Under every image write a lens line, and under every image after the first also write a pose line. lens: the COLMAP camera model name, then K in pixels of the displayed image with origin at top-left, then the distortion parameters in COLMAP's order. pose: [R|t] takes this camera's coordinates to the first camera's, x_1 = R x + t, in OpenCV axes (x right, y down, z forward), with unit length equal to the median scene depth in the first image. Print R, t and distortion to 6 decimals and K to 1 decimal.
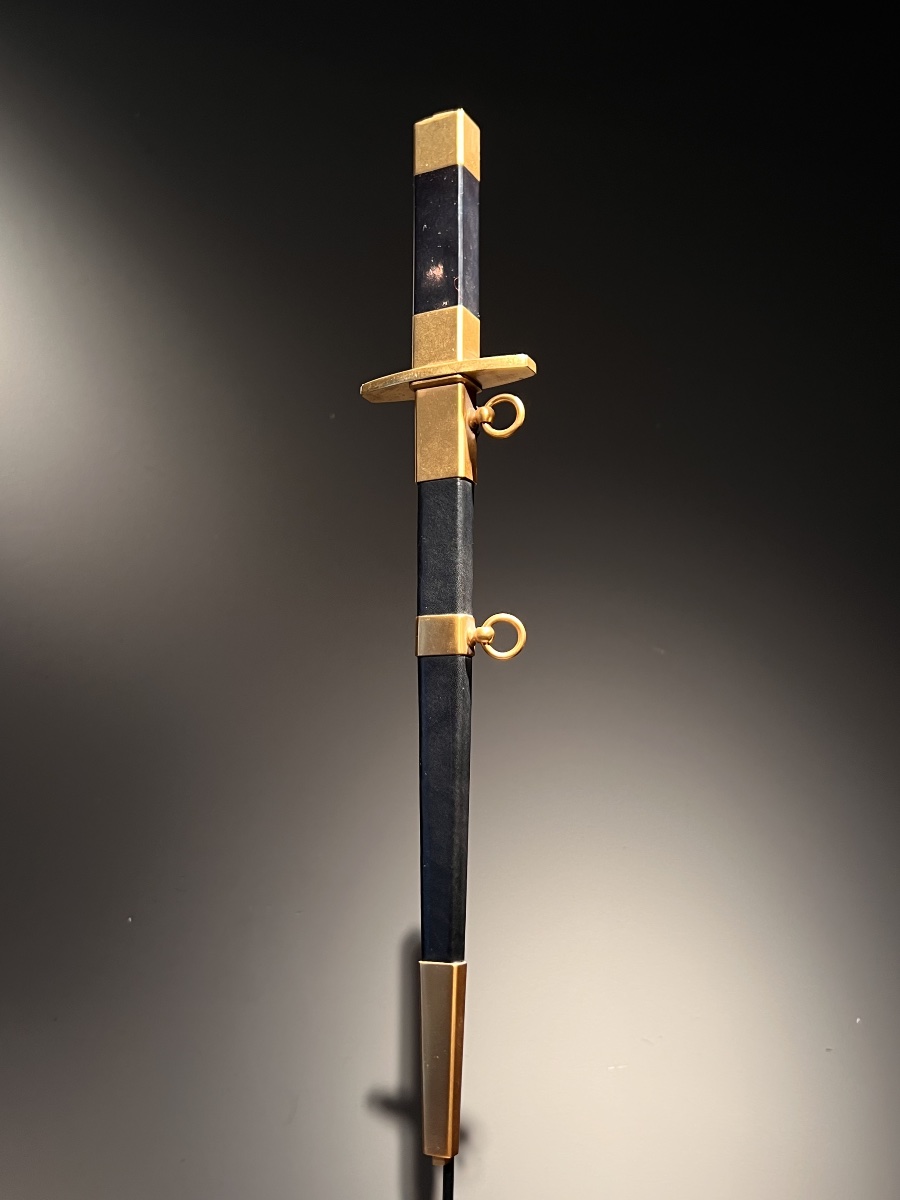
lens RADIAL K [[1159.3, 0, 450.0], [0, 1159.3, 600.0], [0, 0, 1]] dist [-0.010605, -0.004295]
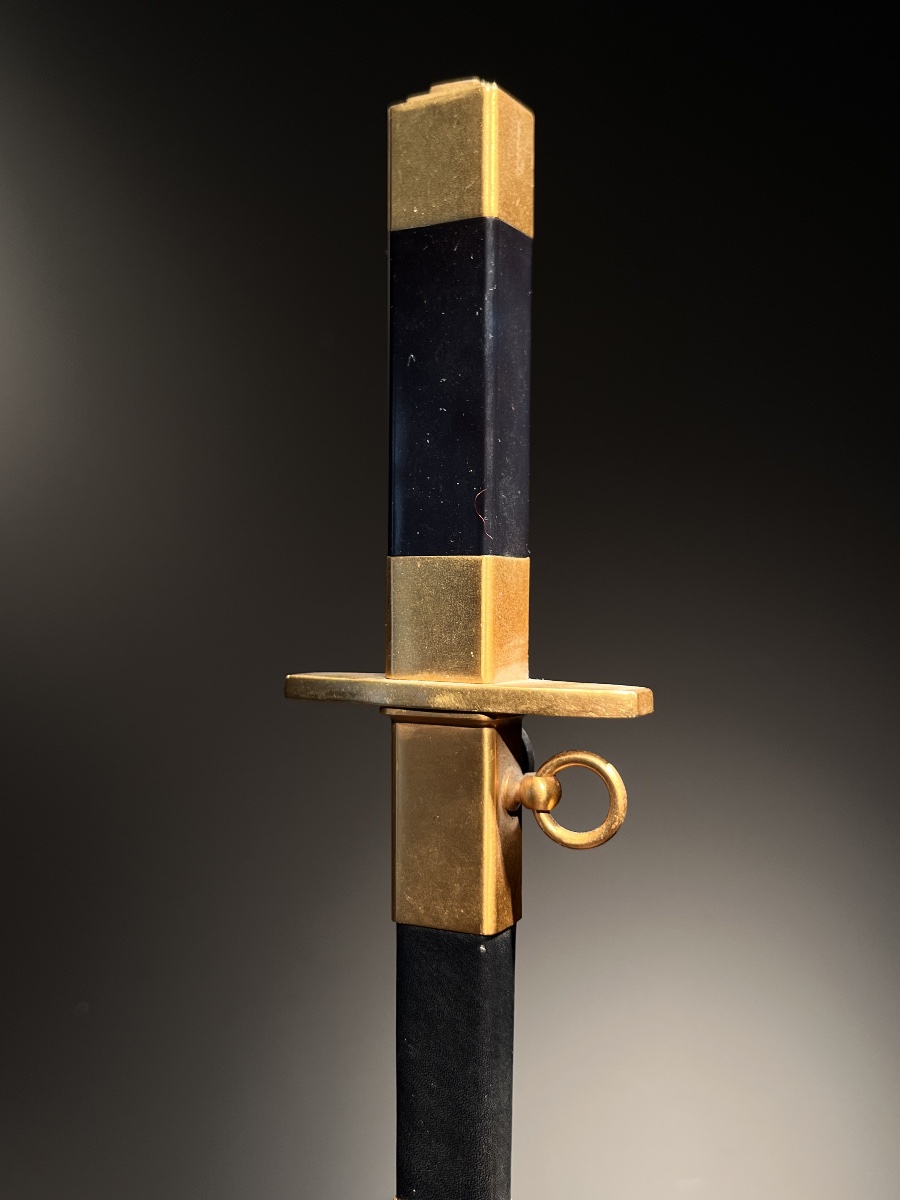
lens RADIAL K [[1159.3, 0, 450.0], [0, 1159.3, 600.0], [0, 0, 1]] dist [-0.010605, -0.004295]
pose [[0.999623, 0.004447, -0.027092, 0.006279], [0.000192, 0.985638, 0.168870, -0.310130], [0.027454, -0.168811, 0.985266, 0.544384]]
